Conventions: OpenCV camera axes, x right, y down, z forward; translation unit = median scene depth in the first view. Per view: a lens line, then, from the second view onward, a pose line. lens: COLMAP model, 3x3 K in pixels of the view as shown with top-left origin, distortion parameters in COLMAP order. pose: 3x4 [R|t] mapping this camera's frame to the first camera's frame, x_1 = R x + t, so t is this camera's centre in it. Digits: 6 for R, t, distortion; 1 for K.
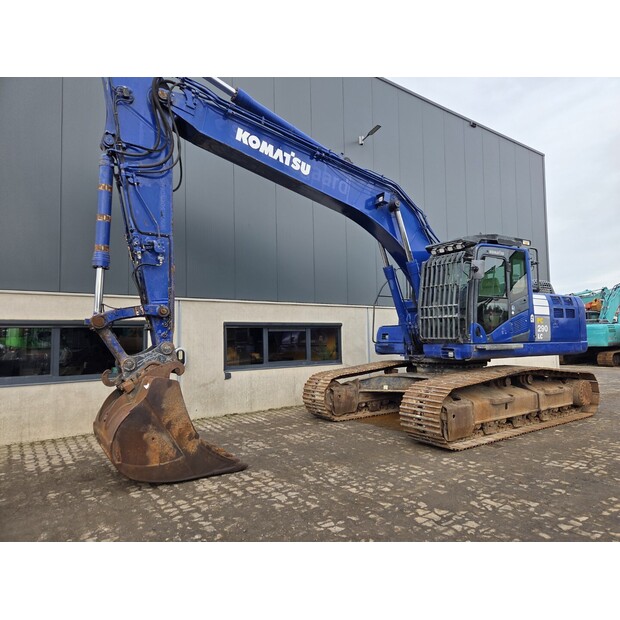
lens RADIAL K [[416.4, 0, 311.1], [0, 416.4, 317.2], [0, 0, 1]] dist [0.063164, -0.044313]
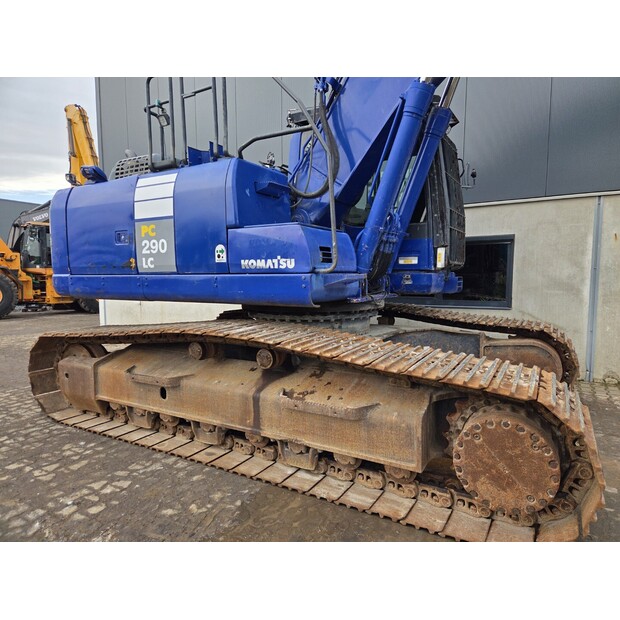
lens RADIAL K [[416.4, 0, 316.0], [0, 416.4, 309.8], [0, 0, 1]] dist [0.063164, -0.044313]
pose [[0.424909, 0.090437, -0.900707, 0.975979], [0.046284, 0.991525, 0.121391, 0.051378], [0.904052, -0.093269, 0.417122, 0.932006]]
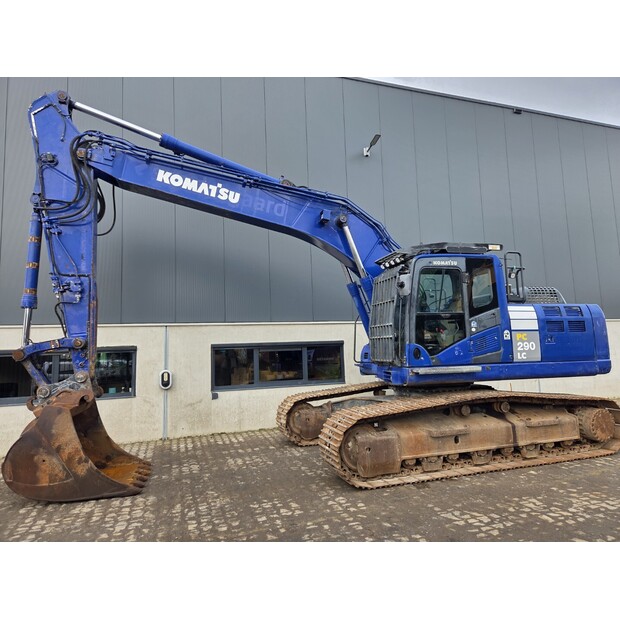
lens RADIAL K [[416.4, 0, 310.8], [0, 416.4, 308.6], [0, 0, 1]] dist [0.063164, -0.044313]
pose [[0.956927, -0.045203, -0.286786, 0.422585], [0.032671, 0.998297, -0.048338, -0.023926], [0.288483, 0.036887, 0.956774, 0.075317]]
